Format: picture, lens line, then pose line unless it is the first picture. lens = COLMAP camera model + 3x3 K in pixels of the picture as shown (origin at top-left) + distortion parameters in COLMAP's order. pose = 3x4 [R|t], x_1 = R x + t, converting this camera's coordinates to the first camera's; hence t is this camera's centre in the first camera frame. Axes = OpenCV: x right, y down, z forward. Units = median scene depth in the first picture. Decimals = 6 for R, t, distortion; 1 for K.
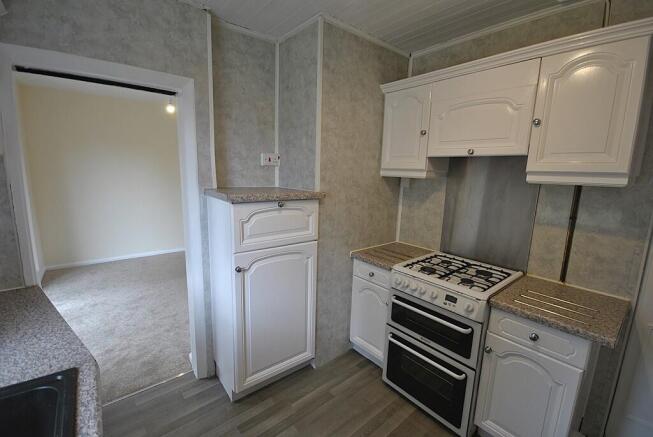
lens RADIAL K [[289.2, 0, 327.7], [0, 289.2, 218.4], [0, 0, 1]] dist [-0.002056, -0.001100]
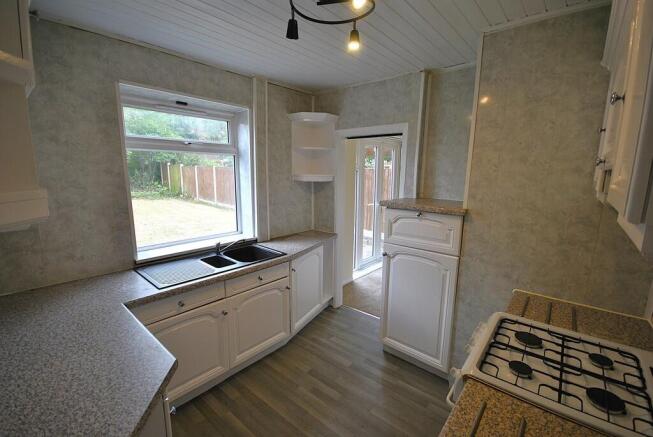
lens RADIAL K [[289.2, 0, 329.3], [0, 289.2, 217.2], [0, 0, 1]] dist [-0.002056, -0.001100]
pose [[0.167916, 0.129336, -0.977280, 0.859551], [-0.172770, 0.979873, 0.099994, -0.082065], [0.970544, 0.152055, 0.186881, 0.370111]]
